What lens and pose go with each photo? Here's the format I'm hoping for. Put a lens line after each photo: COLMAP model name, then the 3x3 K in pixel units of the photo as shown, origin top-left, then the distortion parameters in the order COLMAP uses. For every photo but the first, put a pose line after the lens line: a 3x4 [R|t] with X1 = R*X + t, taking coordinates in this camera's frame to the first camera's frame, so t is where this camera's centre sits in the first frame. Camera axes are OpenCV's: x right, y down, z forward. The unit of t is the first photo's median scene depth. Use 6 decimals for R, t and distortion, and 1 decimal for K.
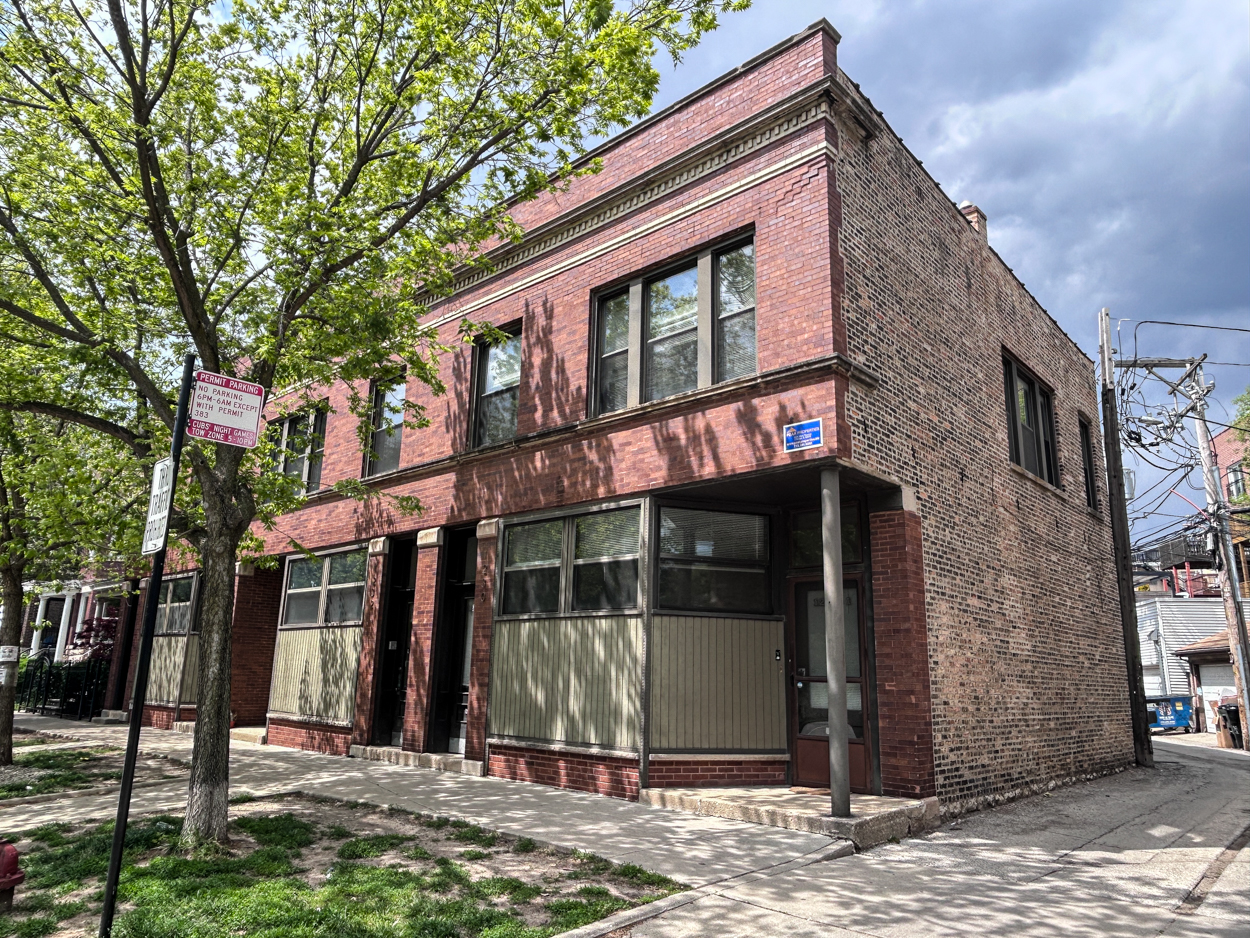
lens RADIAL K [[859.0, 0, 625.0], [0, 859.0, 469.0], [0, 0, 1]] dist [-0.007053, -0.004130]
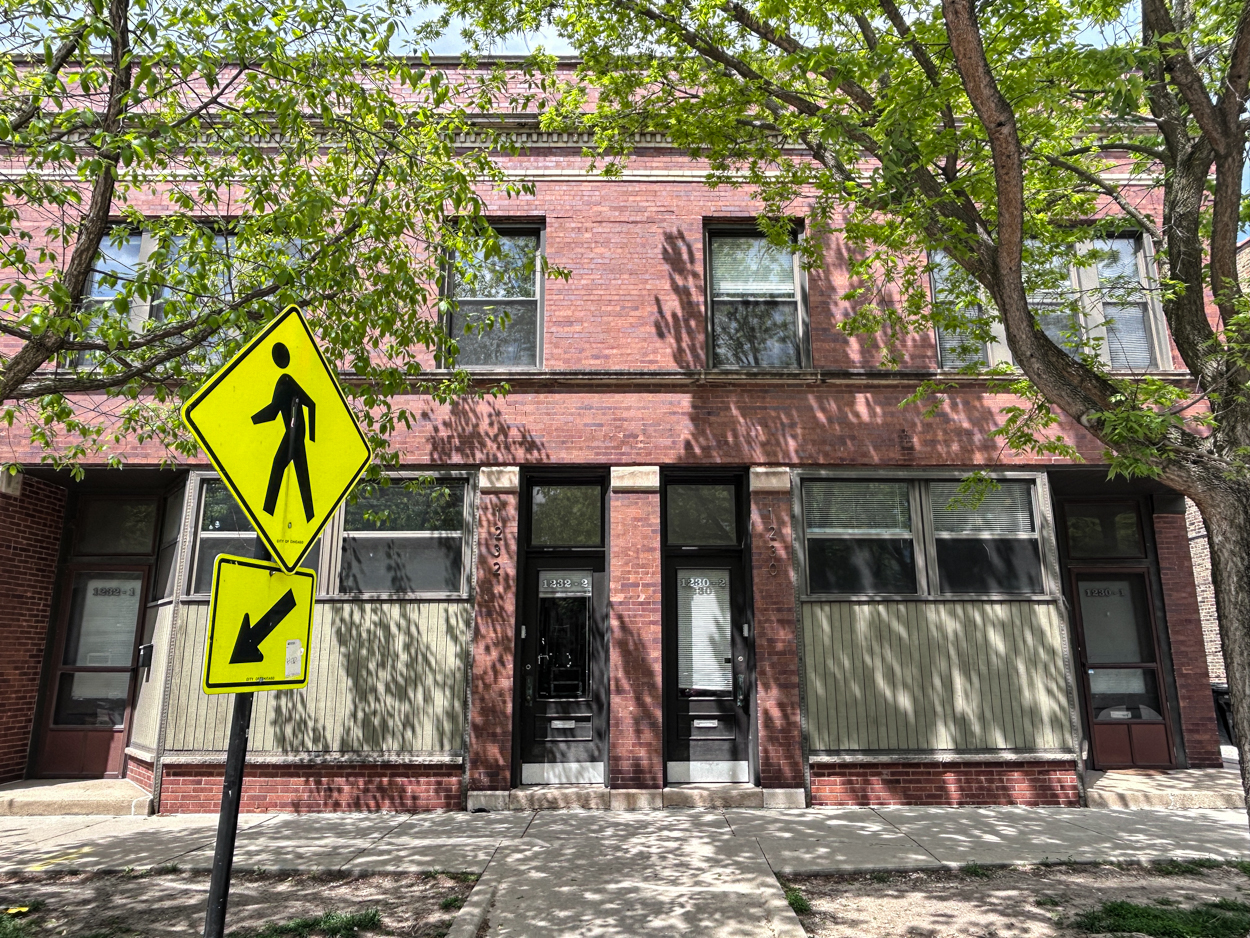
lens RADIAL K [[819.7, 0, 602.7], [0, 819.7, 464.5], [0, 0, 1]] dist [-0.012723, -0.003213]
pose [[0.716276, 0.138810, 0.683872, -0.789186], [-0.146135, 0.988123, -0.047507, 0.116506], [-0.682344, -0.065909, 0.728054, 0.596366]]
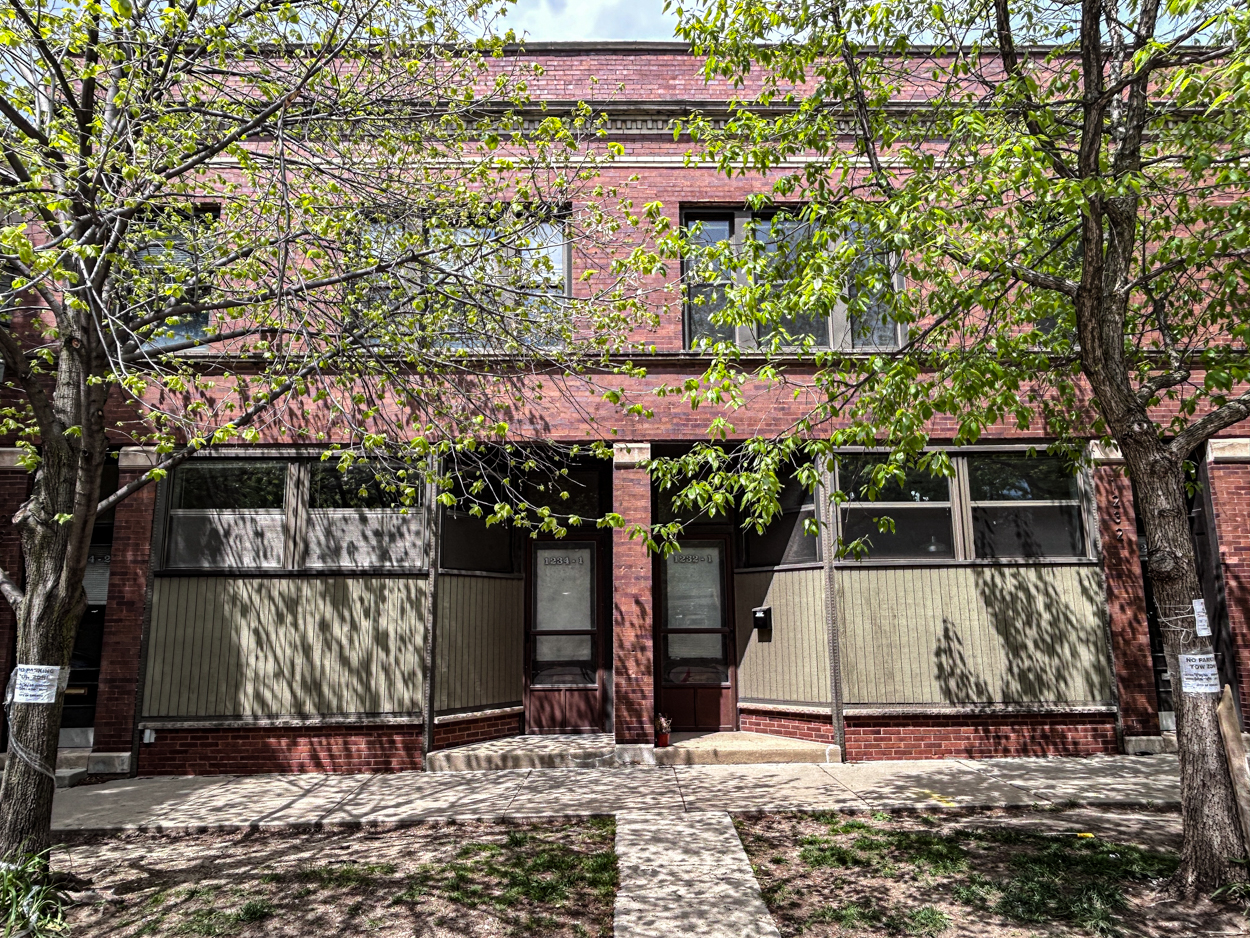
lens RADIAL K [[819.7, 0, 602.7], [0, 819.7, 464.5], [0, 0, 1]] dist [-0.012723, -0.003213]
pose [[0.721451, 0.102355, 0.684859, -1.243856], [-0.139064, 0.990282, -0.001508, 0.190575], [-0.678358, -0.094151, 0.728674, 0.956047]]
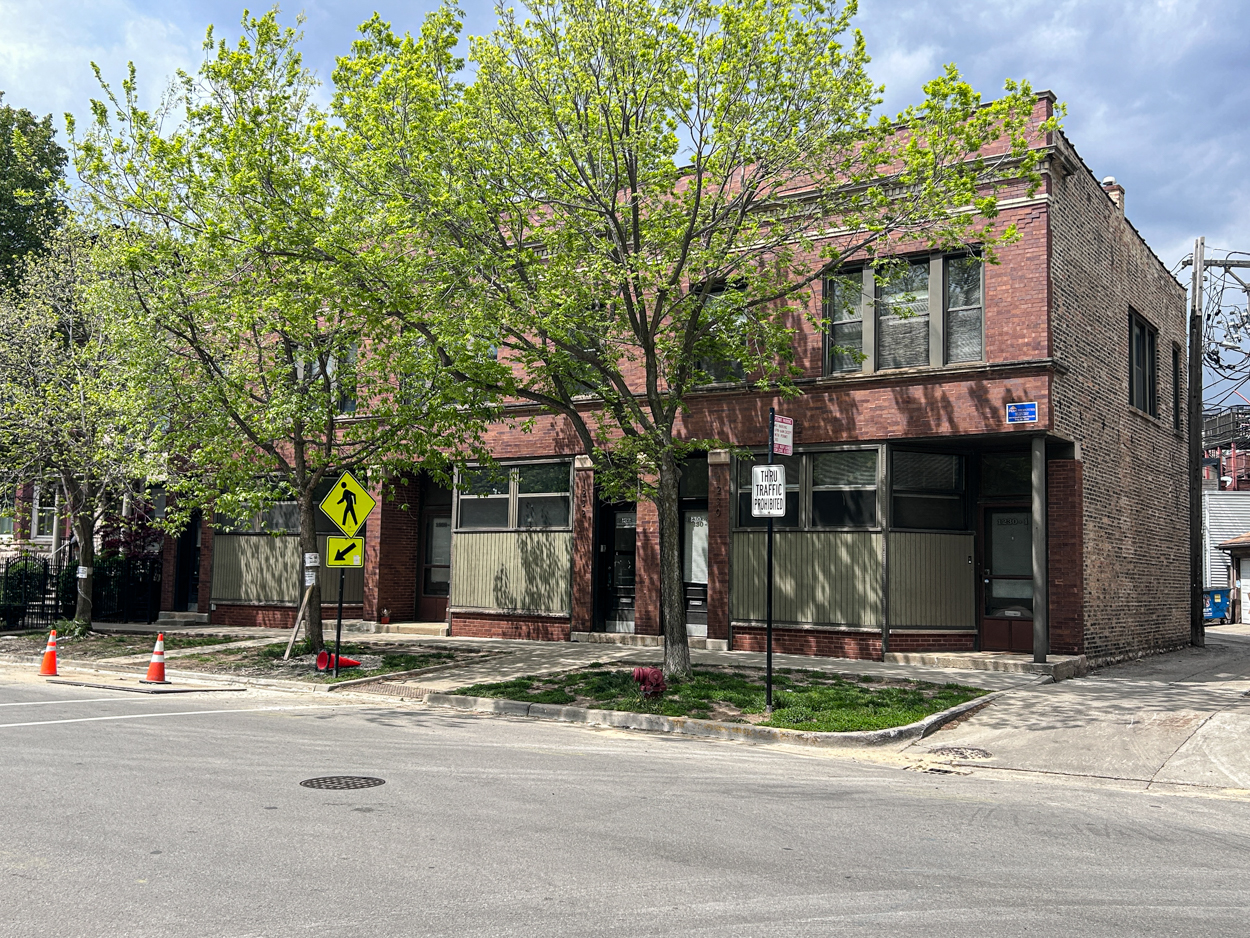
lens RADIAL K [[1262.9, 0, 625.0], [0, 1262.9, 469.0], [0, 0, 1]] dist [0.012991, -0.009491]
pose [[0.990059, 0.007080, 0.140472, -0.564622], [-0.029506, 0.986964, 0.158216, -0.197049], [-0.137521, -0.160788, 0.977361, -0.750507]]
